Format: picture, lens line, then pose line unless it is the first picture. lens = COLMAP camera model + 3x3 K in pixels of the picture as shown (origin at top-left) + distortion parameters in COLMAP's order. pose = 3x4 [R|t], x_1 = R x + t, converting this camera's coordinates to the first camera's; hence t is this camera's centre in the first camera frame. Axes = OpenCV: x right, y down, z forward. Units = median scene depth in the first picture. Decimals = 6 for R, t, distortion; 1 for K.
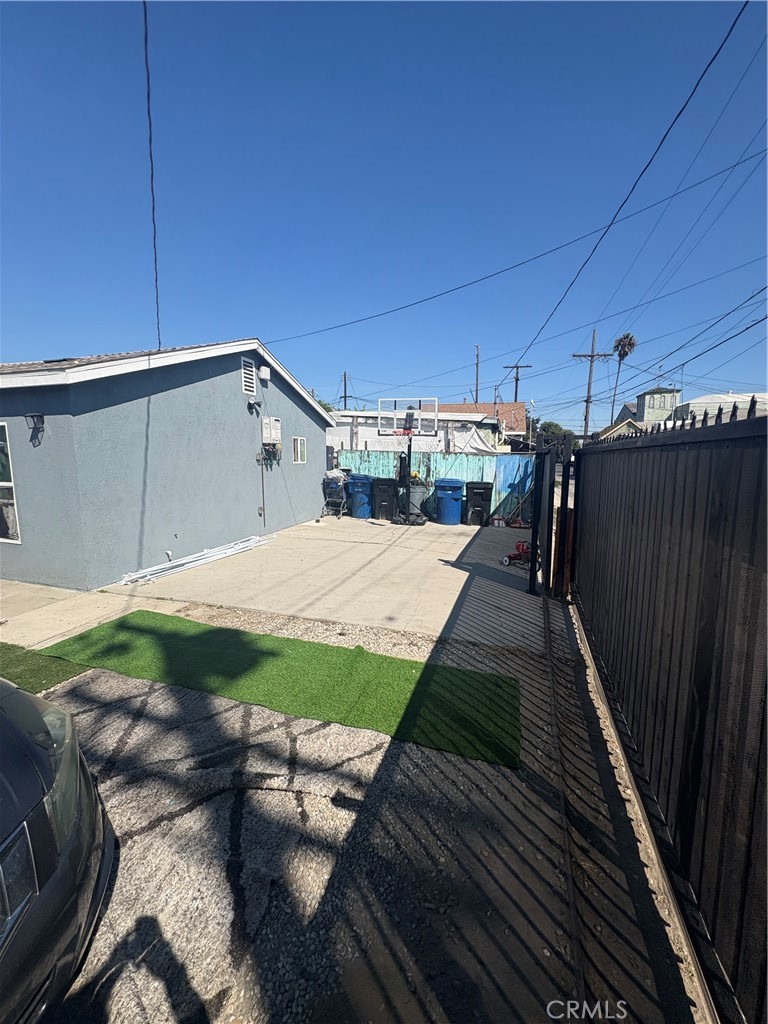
lens RADIAL K [[411.1, 0, 386.0], [0, 411.1, 510.1], [0, 0, 1]] dist [0.001504, 0.000561]
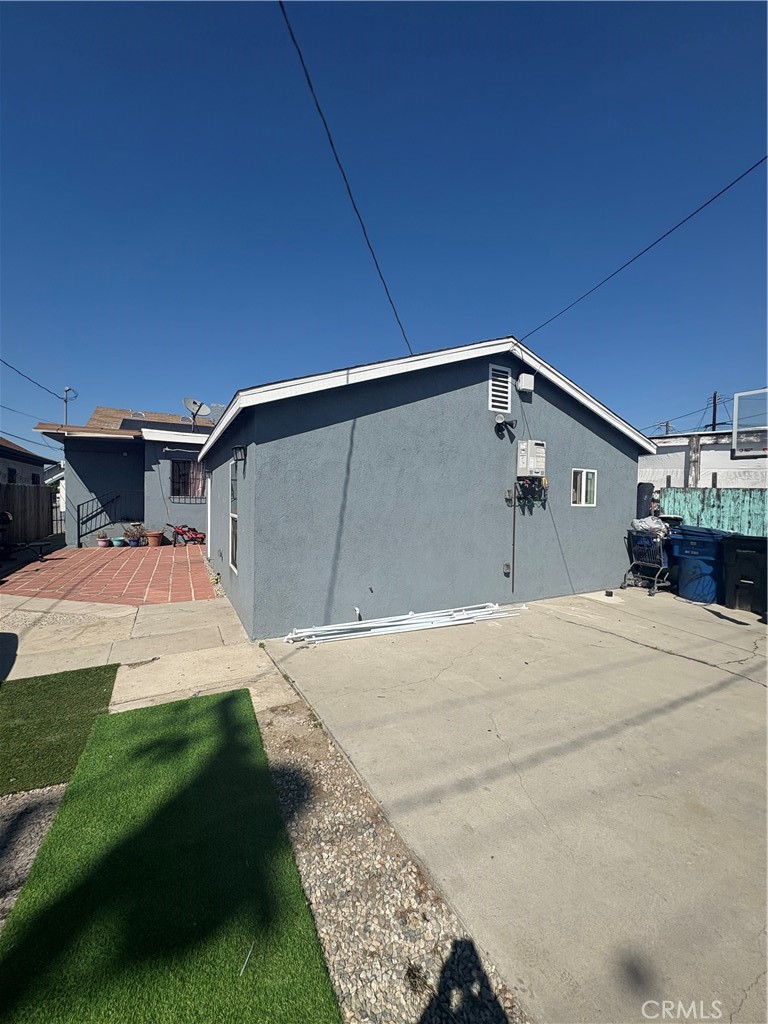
lens RADIAL K [[411.1, 0, 386.0], [0, 411.1, 510.1], [0, 0, 1]] dist [0.001504, 0.000561]
pose [[0.707236, 0.025711, -0.706510, 0.046339], [-0.104879, 0.992097, -0.068883, -0.025442], [0.699155, 0.122815, 0.704343, 0.287218]]
